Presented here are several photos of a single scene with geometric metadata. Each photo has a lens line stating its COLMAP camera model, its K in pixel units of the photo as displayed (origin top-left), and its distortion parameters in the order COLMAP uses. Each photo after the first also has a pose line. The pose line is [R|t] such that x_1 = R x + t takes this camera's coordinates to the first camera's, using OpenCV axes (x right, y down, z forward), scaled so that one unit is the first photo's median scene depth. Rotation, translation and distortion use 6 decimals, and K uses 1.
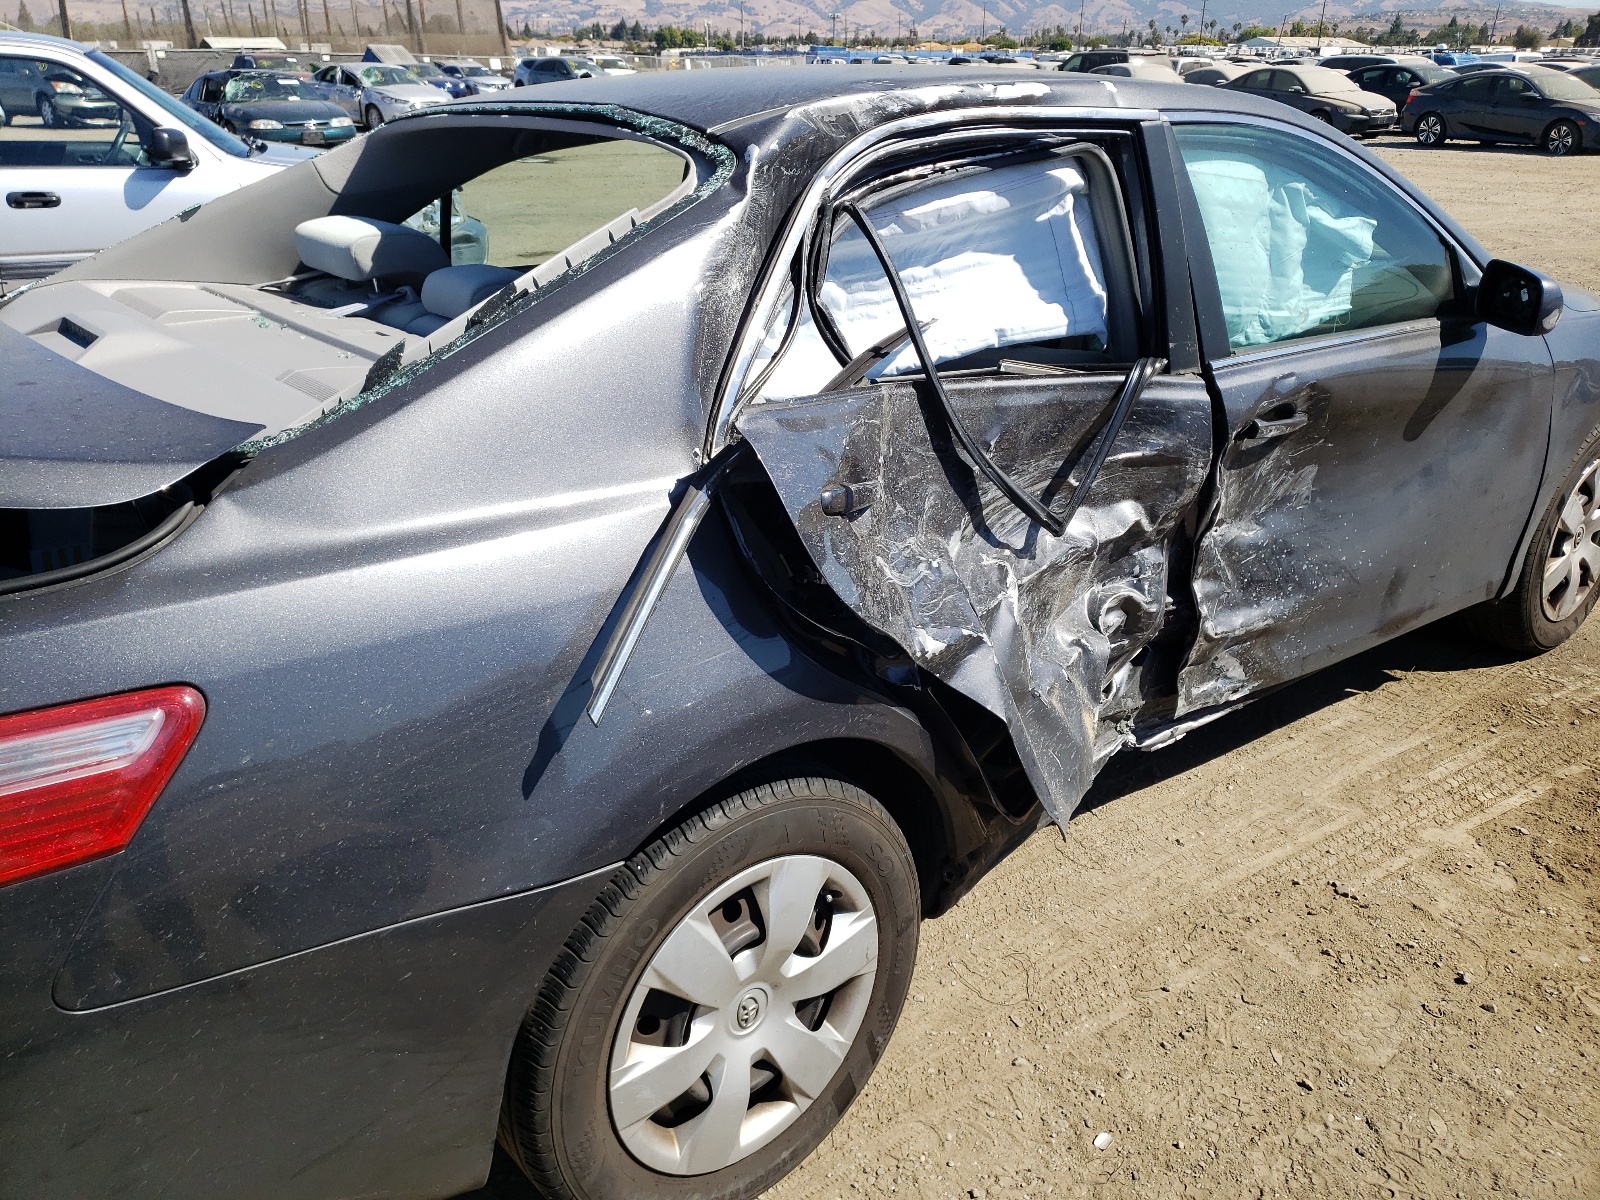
lens RADIAL K [[1205.6, 0, 794.3], [0, 1205.6, 591.5], [0, 0, 1]] dist [0.033343, -0.018429]
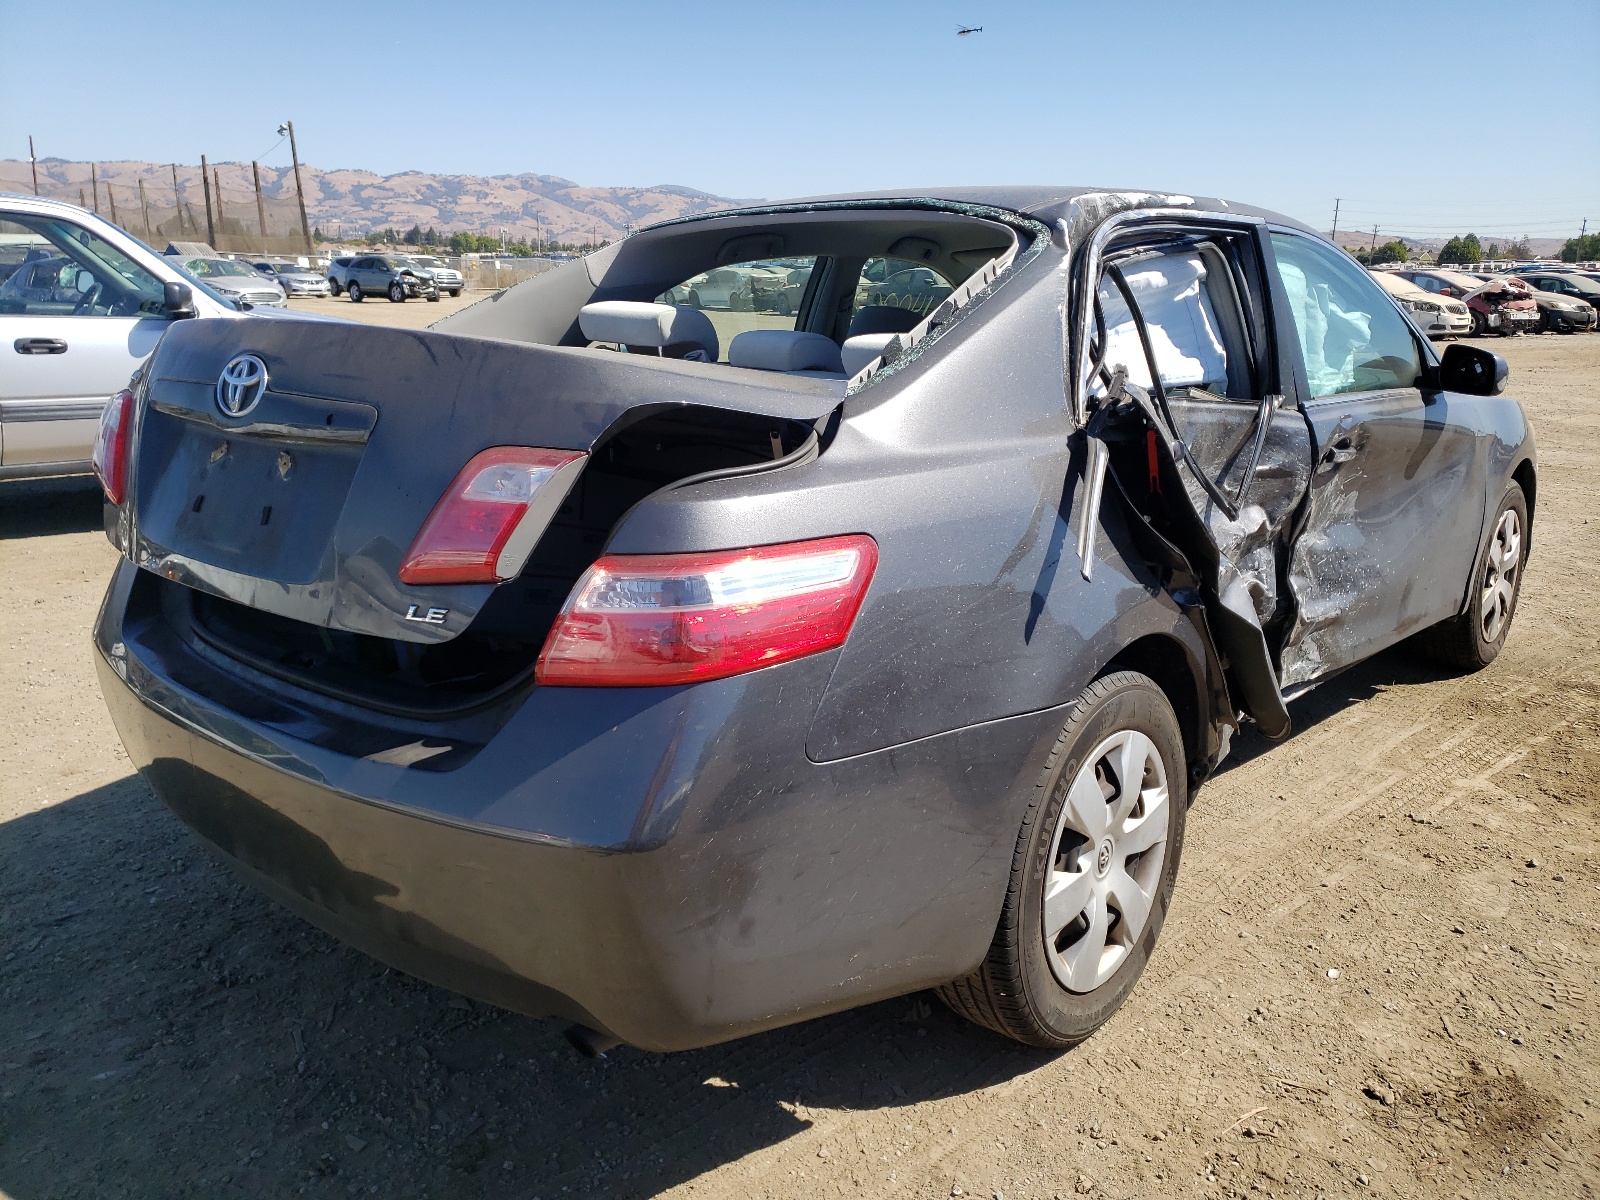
lens RADIAL K [[1205.6, 0, 805.7], [0, 1205.6, 605.8], [0, 0, 1]] dist [0.033343, -0.018429]
pose [[0.986379, -0.035062, 0.160708, -0.411582], [0.056954, 0.989382, -0.133712, 0.176351], [-0.154314, 0.141044, 0.977903, -0.186023]]
